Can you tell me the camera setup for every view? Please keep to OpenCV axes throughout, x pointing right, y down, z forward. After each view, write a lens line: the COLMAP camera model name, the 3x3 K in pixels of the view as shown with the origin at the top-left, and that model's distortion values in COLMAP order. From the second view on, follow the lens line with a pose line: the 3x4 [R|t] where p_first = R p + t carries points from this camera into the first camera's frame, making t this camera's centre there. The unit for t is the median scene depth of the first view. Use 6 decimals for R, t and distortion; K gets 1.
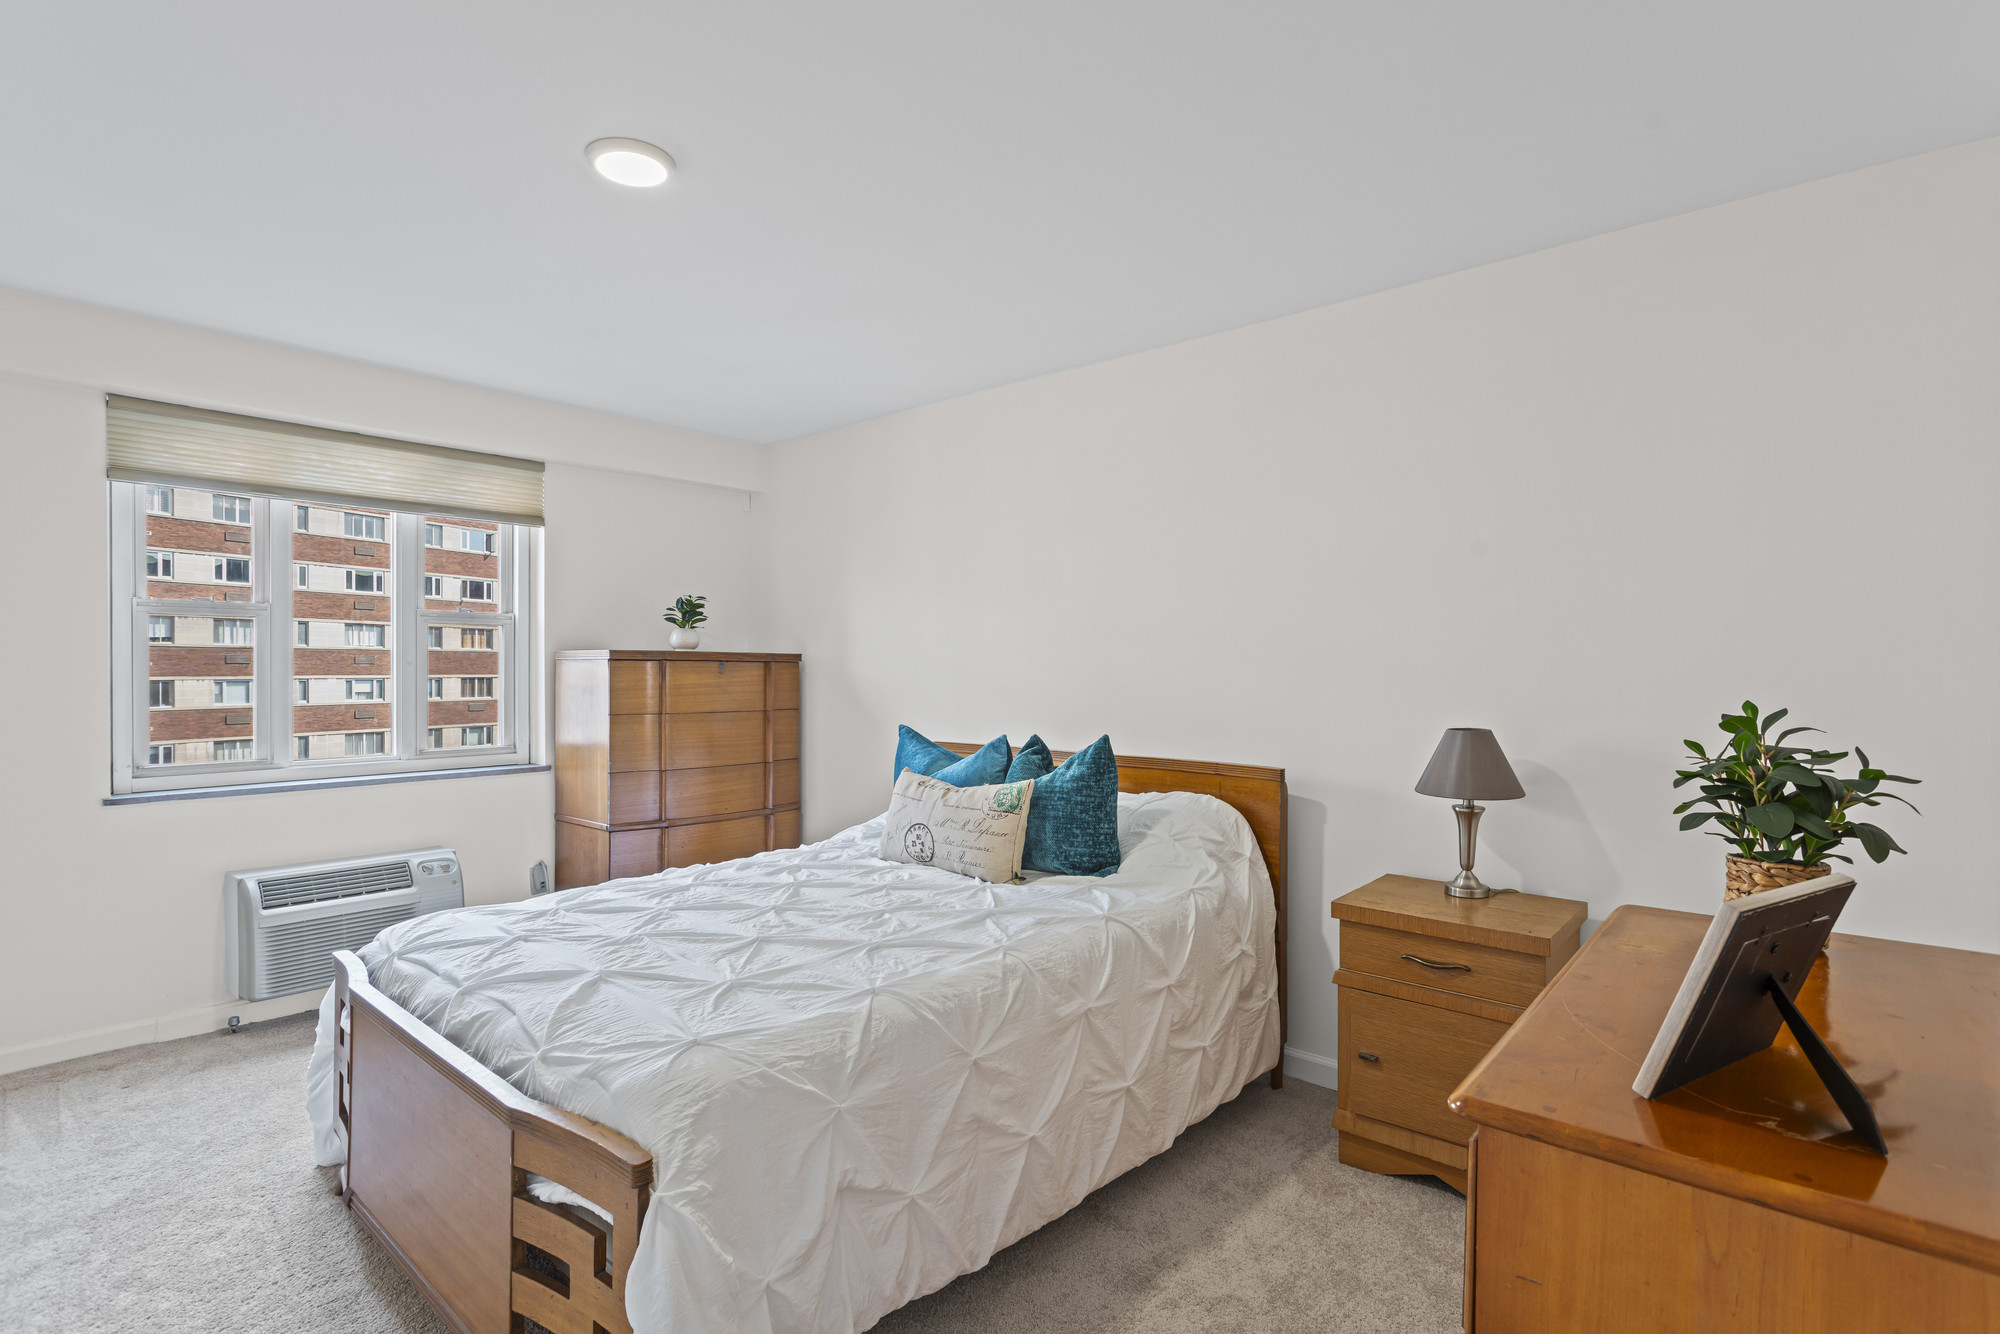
lens RADIAL K [[969.4, 0, 999.4], [0, 969.4, 688.9], [0, 0, 1]] dist [-0.002020, 0.000875]
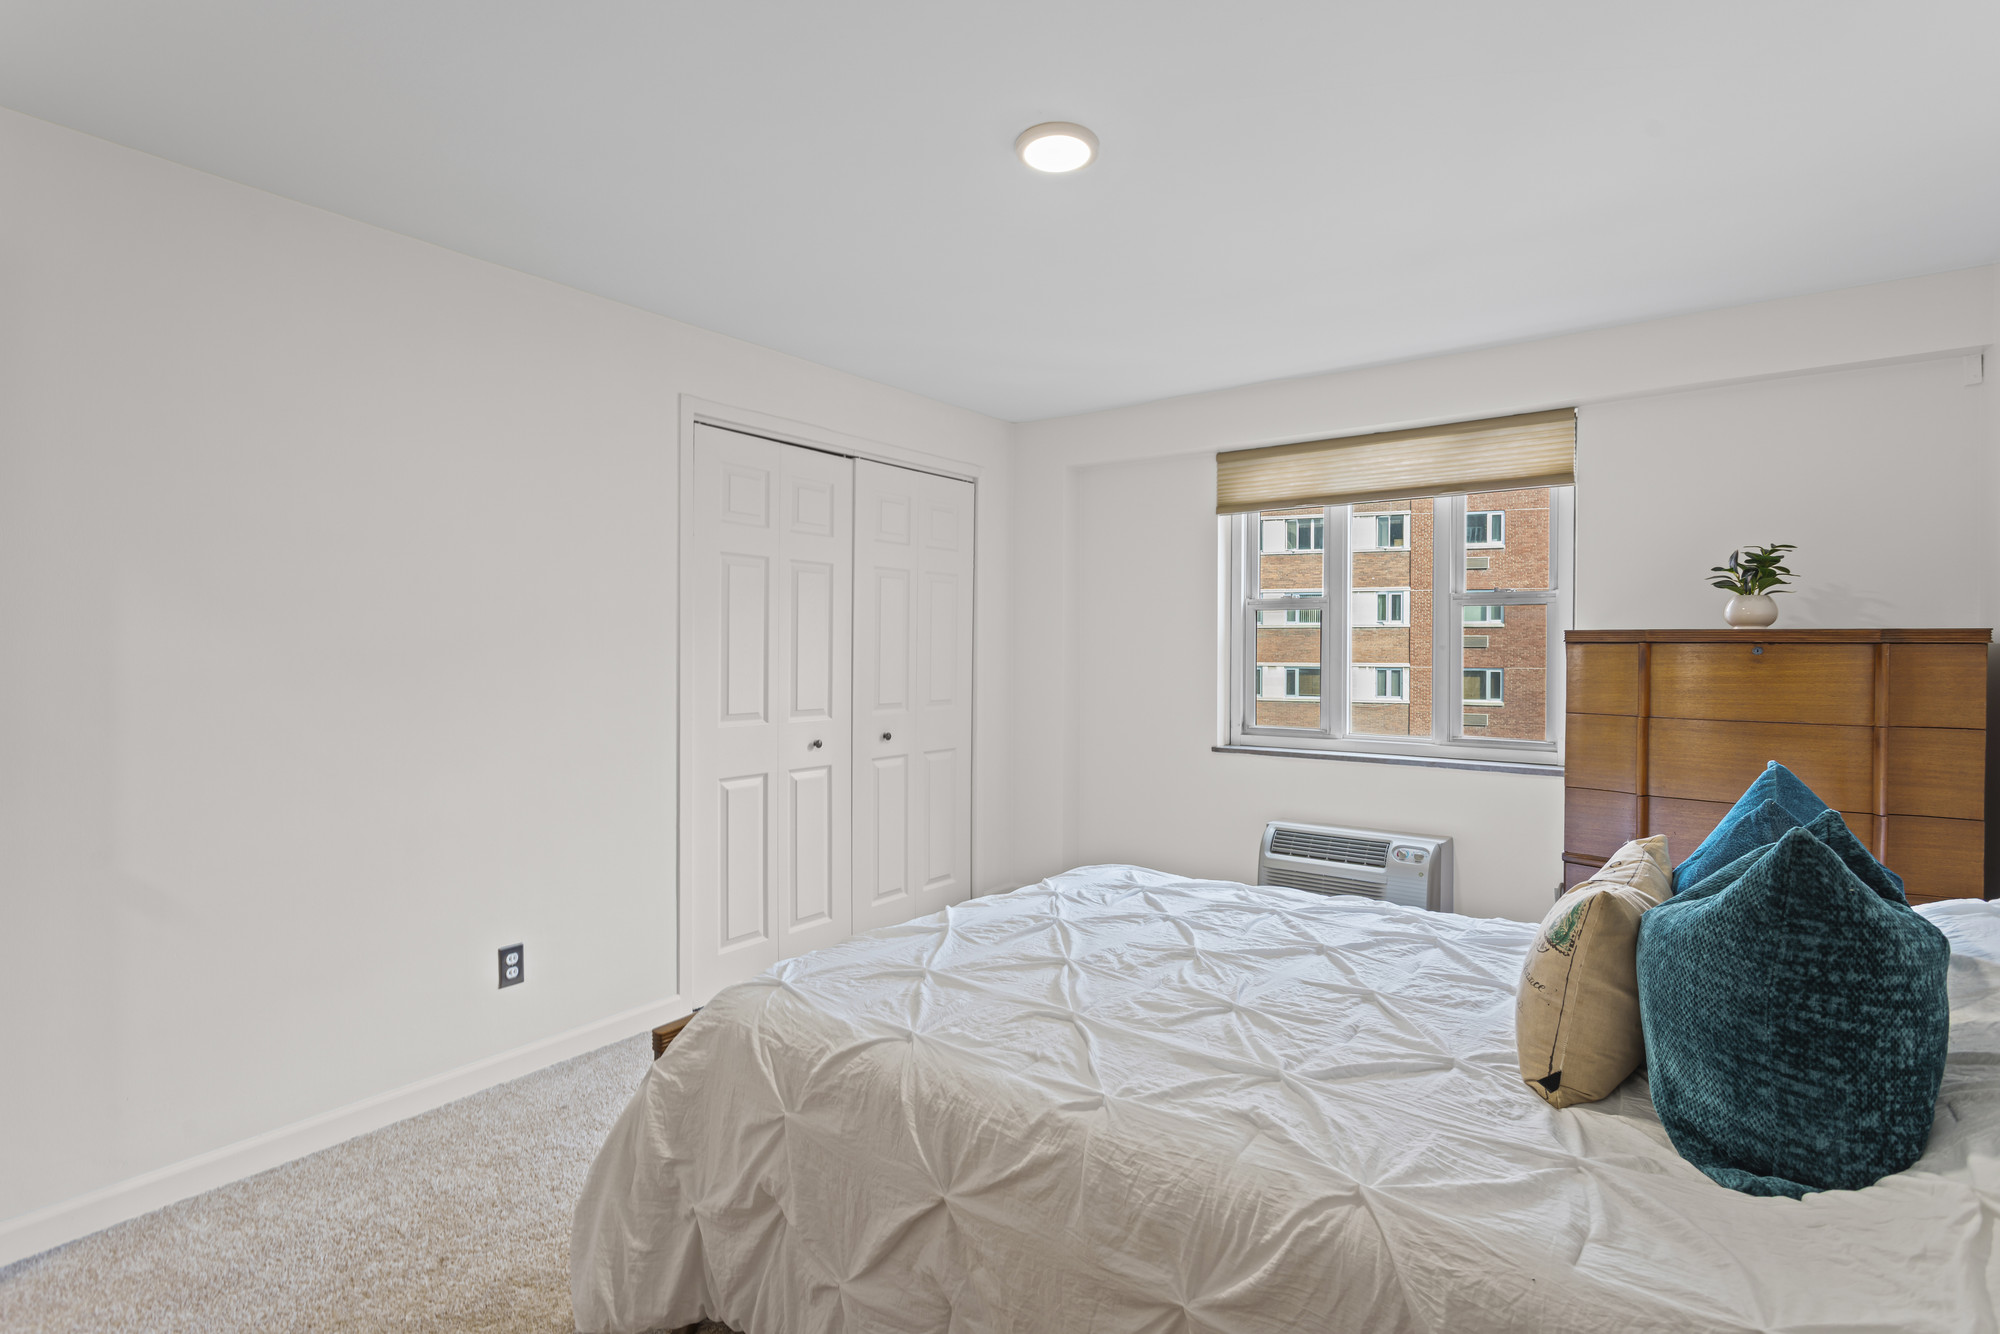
lens RADIAL K [[953.2, 0, 1009.3], [0, 953.2, 659.4], [0, 0, 1]] dist [-0.002315, 0.000157]
pose [[0.082052, 0.008121, -0.996595, 0.456751], [-0.025691, 0.999652, 0.006030, -0.012695], [0.996297, 0.025109, 0.082232, 0.666072]]
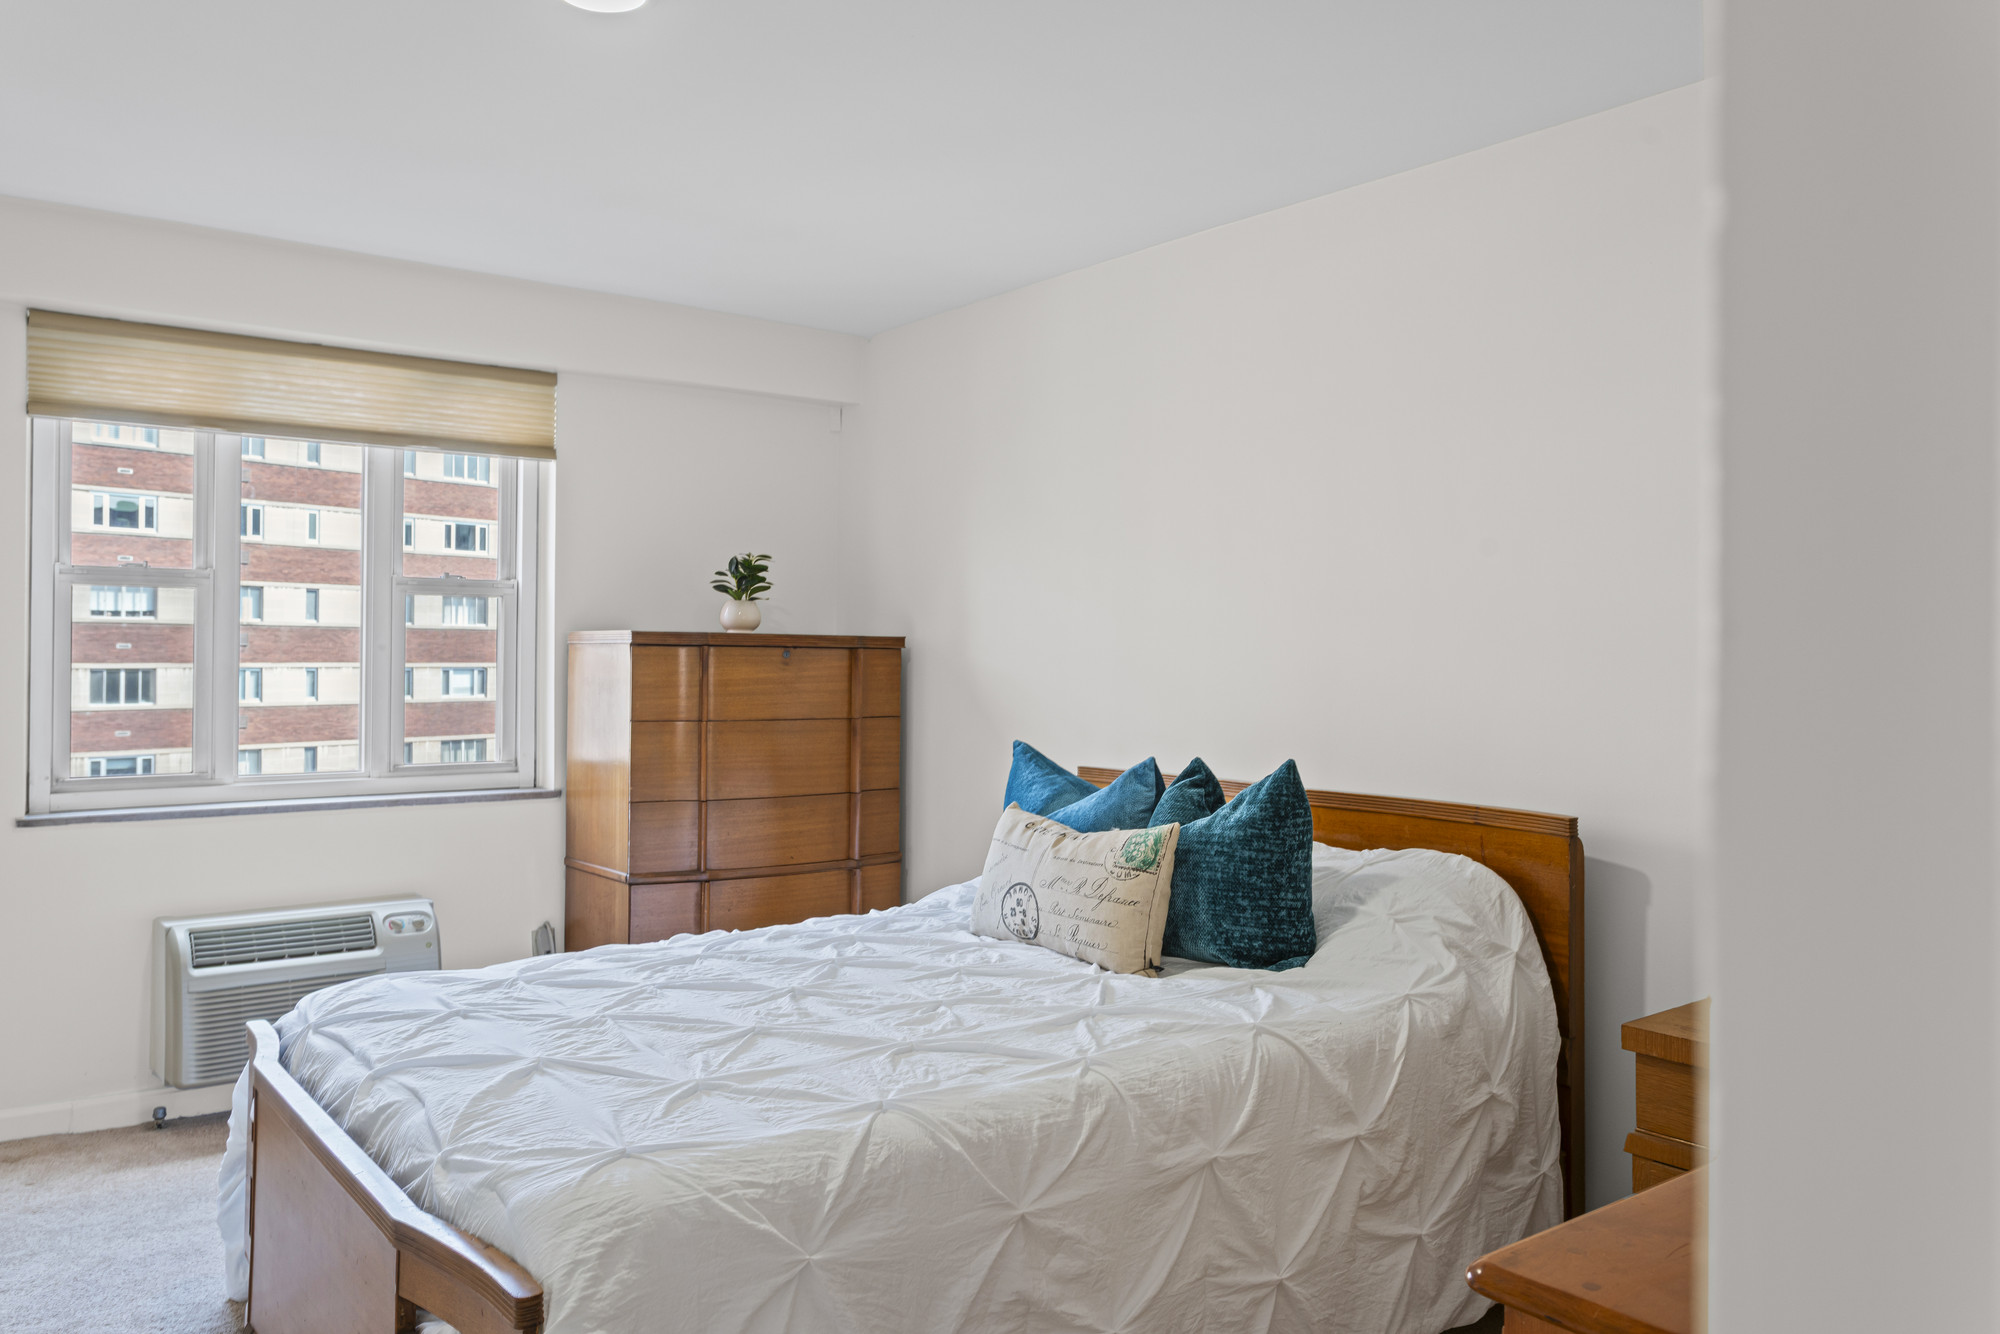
lens RADIAL K [[1497.9, 0, 1000.0], [0, 1497.9, 667.0], [0, 0, 1]] dist [0.011511, -0.016004]
pose [[0.980884, 0.005909, -0.194502, 0.114046], [-0.008758, 0.999867, -0.013791, -0.000424], [0.194395, 0.015231, 0.980805, -0.054714]]
